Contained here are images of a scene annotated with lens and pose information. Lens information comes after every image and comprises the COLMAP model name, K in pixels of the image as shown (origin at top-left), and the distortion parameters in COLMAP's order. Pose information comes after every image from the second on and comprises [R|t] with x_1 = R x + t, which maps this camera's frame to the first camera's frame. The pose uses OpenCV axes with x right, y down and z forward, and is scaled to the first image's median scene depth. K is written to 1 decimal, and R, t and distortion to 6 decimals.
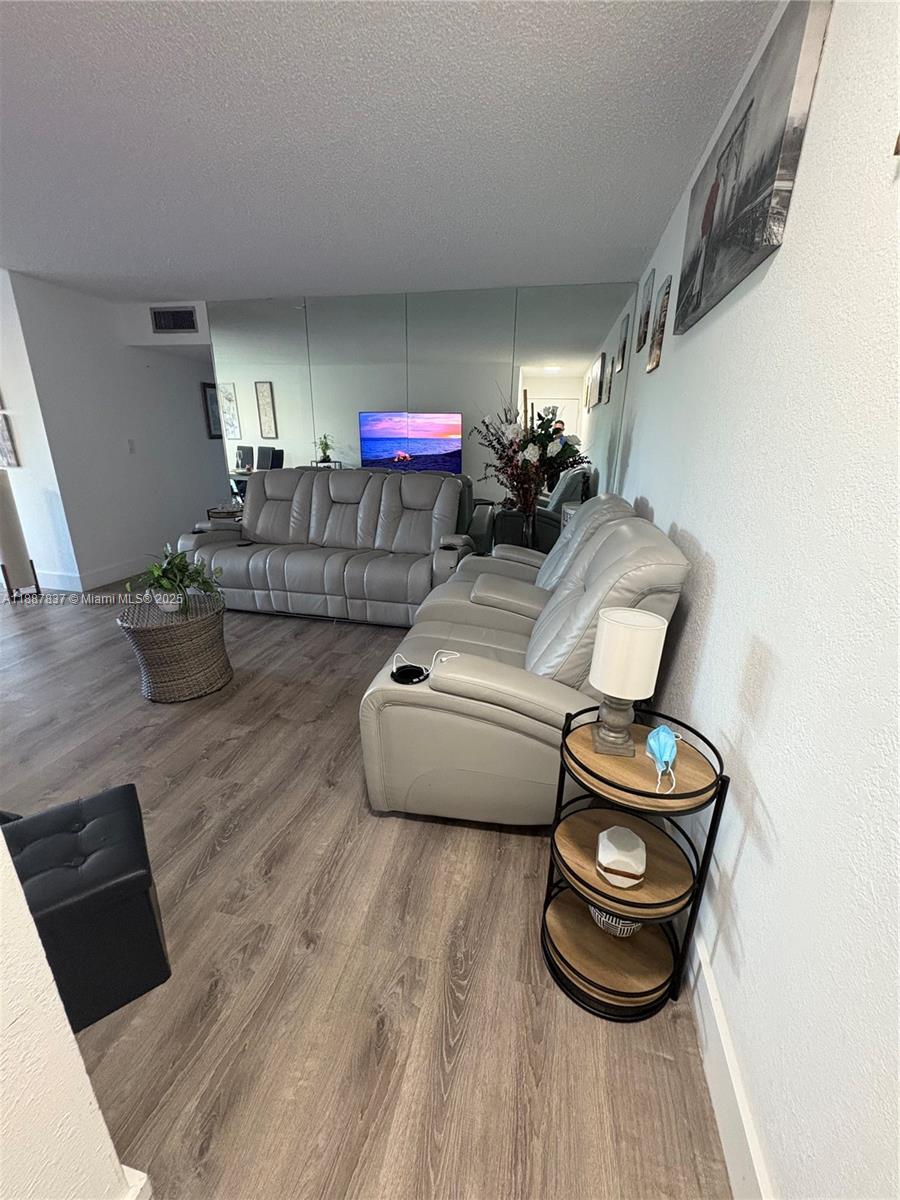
lens RADIAL K [[478.6, 0, 450.0], [0, 478.6, 600.0], [0, 0, 1]] dist [0.009448, -0.000720]
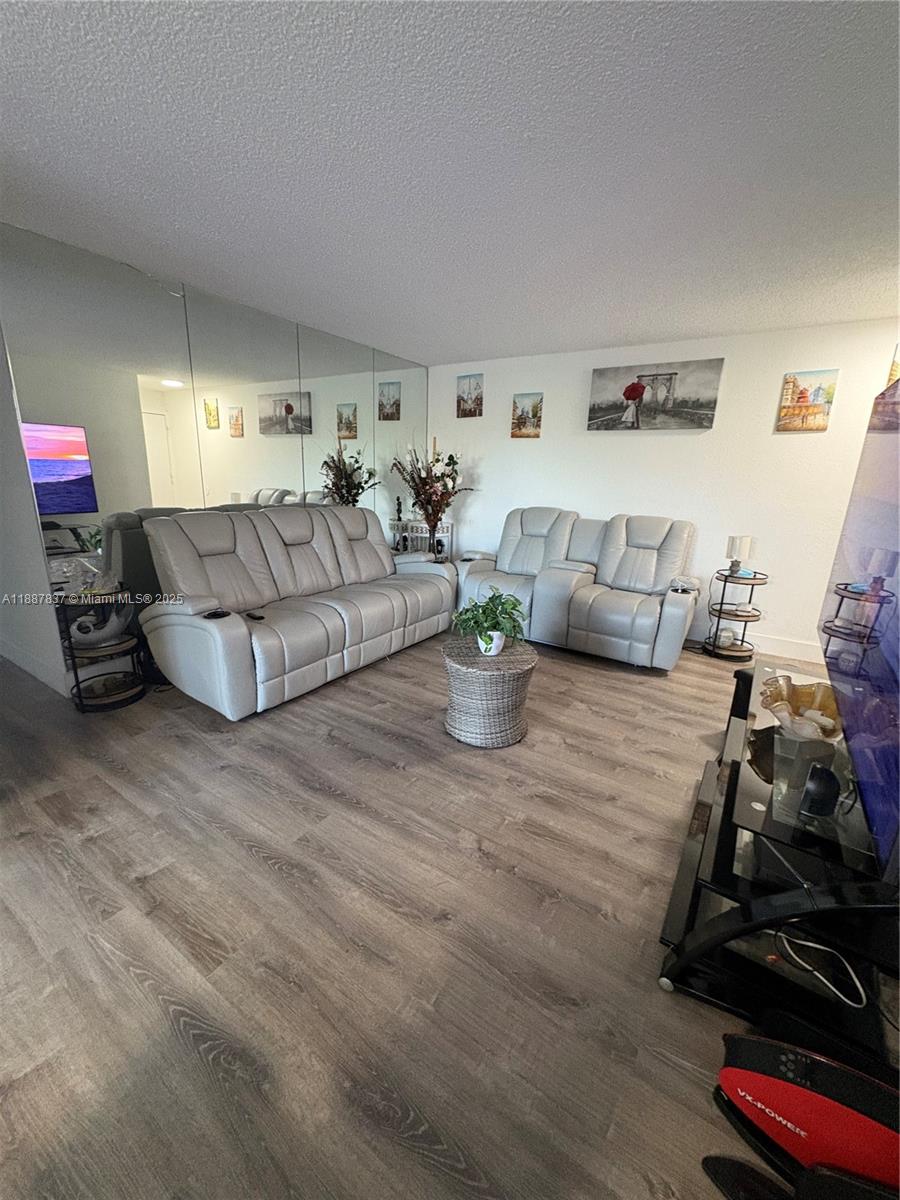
lens RADIAL K [[478.6, 0, 450.0], [0, 478.6, 600.0], [0, 0, 1]] dist [0.009448, -0.000720]
pose [[0.354090, -0.246386, 0.902172, -1.036945], [0.272693, 0.949953, 0.152408, -0.179823], [-0.894572, 0.192050, 0.403556, 0.462474]]
